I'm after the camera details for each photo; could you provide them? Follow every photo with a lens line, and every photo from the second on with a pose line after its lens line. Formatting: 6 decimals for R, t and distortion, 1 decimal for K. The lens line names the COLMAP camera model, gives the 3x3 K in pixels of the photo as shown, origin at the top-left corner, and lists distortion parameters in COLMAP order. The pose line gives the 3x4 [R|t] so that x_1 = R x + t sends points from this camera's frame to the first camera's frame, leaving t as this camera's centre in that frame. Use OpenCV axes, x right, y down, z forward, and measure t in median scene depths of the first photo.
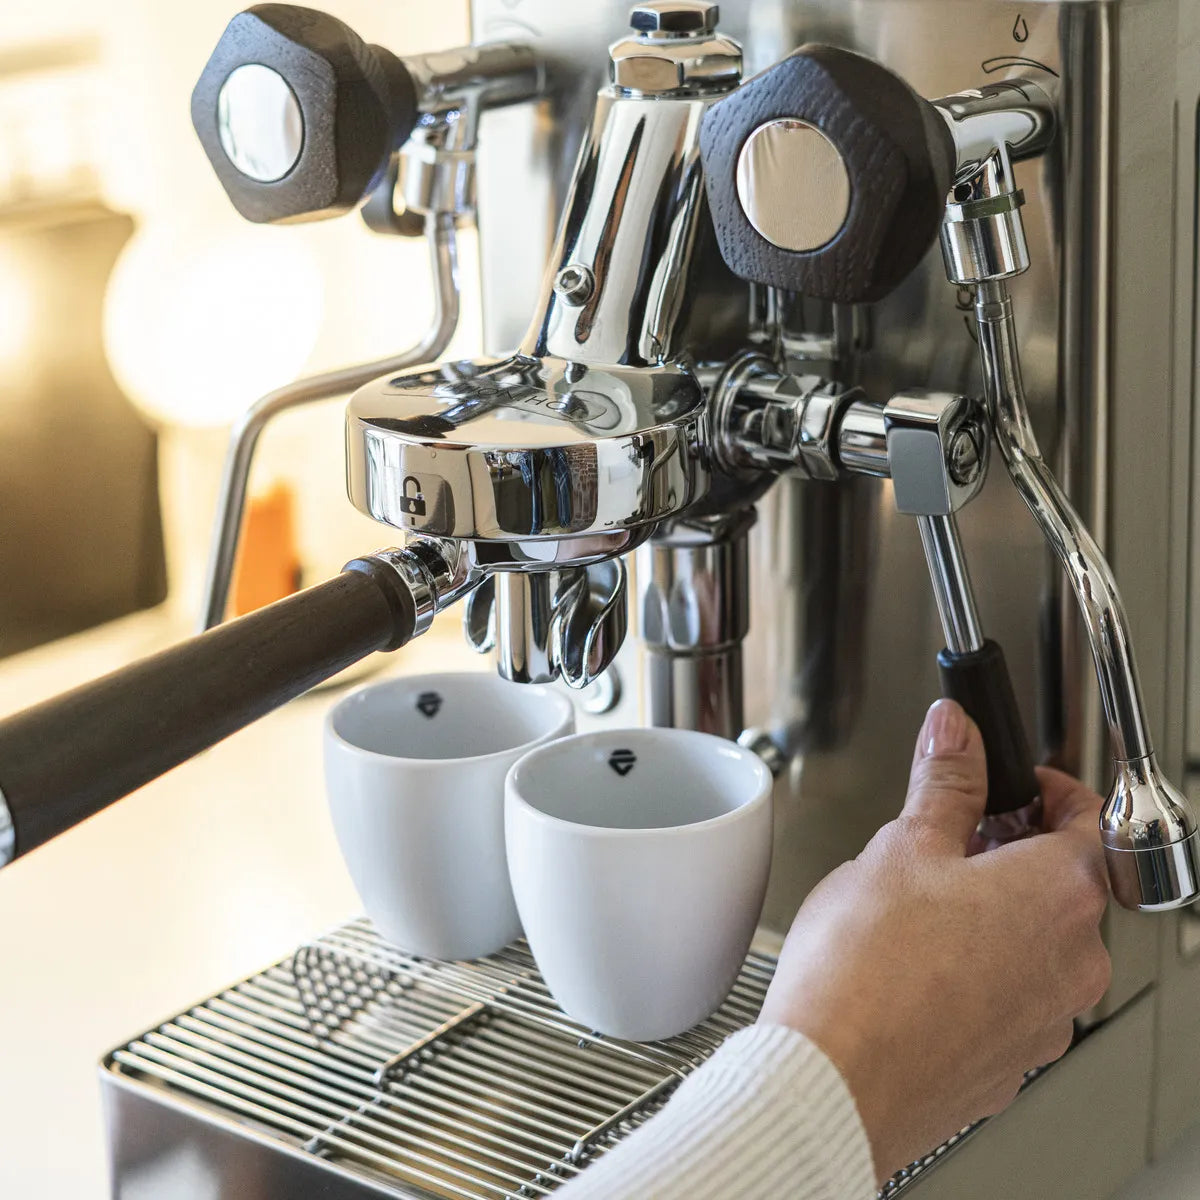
lens RADIAL K [[2841.6, 0, 601.1], [0, 2841.6, 541.8], [0, 0, 1]] dist [0.091597, -0.439070]
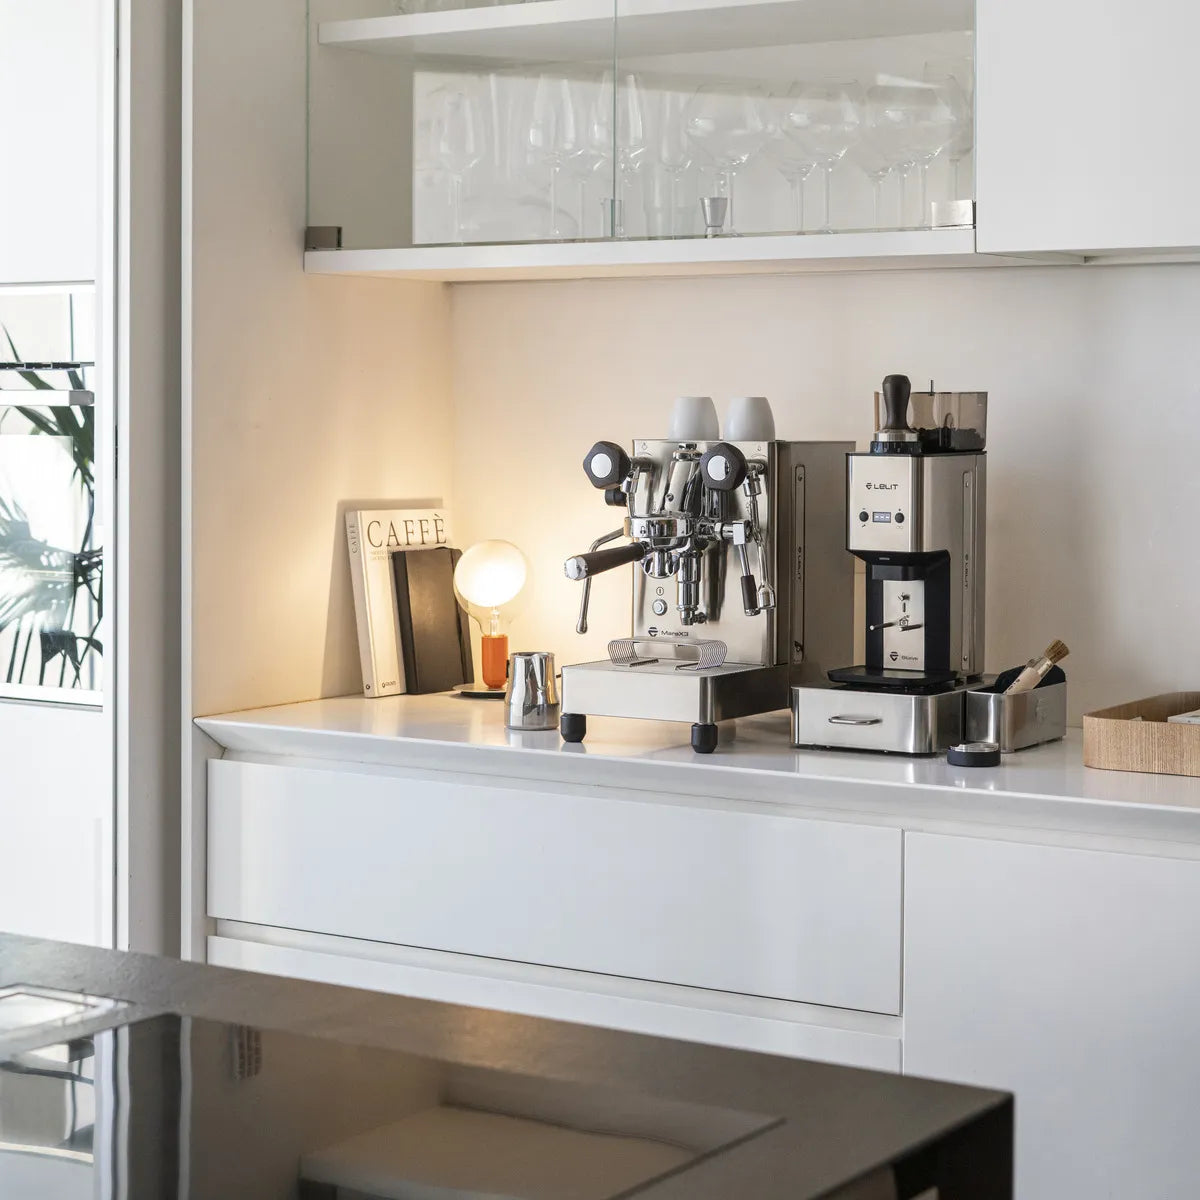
lens RADIAL K [[2654.9, 0, 600.0], [0, 2654.9, 600.0], [0, 0, 1]] dist [0.008620, 0.216332]
pose [[0.995051, 0.019821, 0.097366, -0.535928], [0.002425, 0.974766, -0.223215, 1.036578], [-0.099334, 0.222347, 0.969894, -3.178897]]
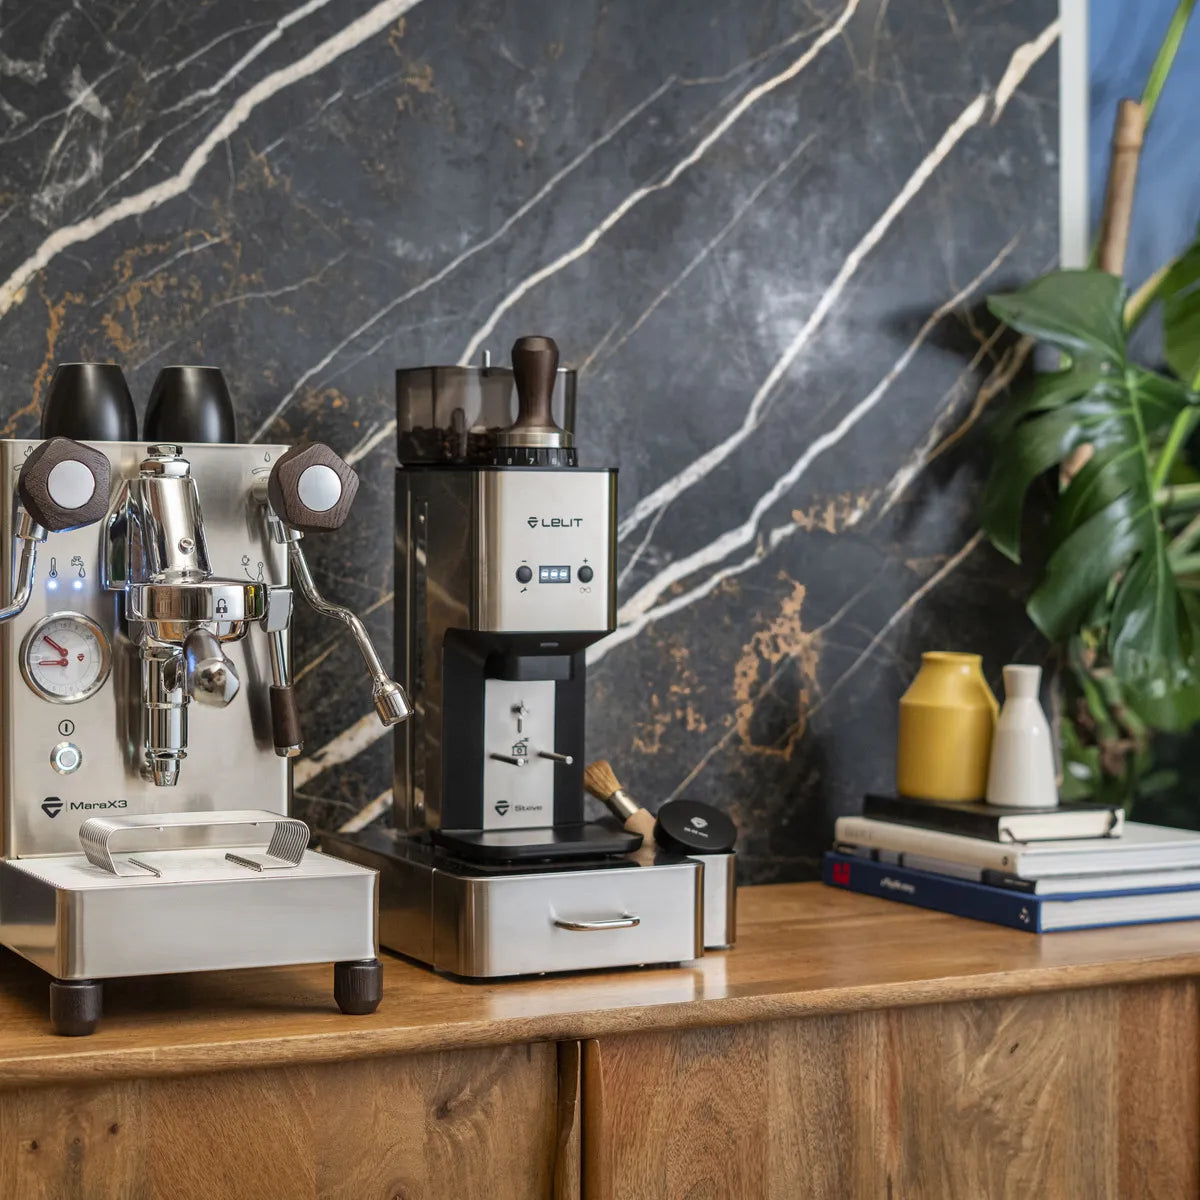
lens RADIAL K [[2654.9, 0, 600.0], [0, 2654.9, 600.0], [0, 0, 1]] dist [0.008620, 0.216332]
pose [[0.427722, 0.011209, 0.903841, -1.941547], [0.247082, 0.960392, -0.128836, 0.325688], [-0.869485, 0.278429, 0.408011, -0.217011]]
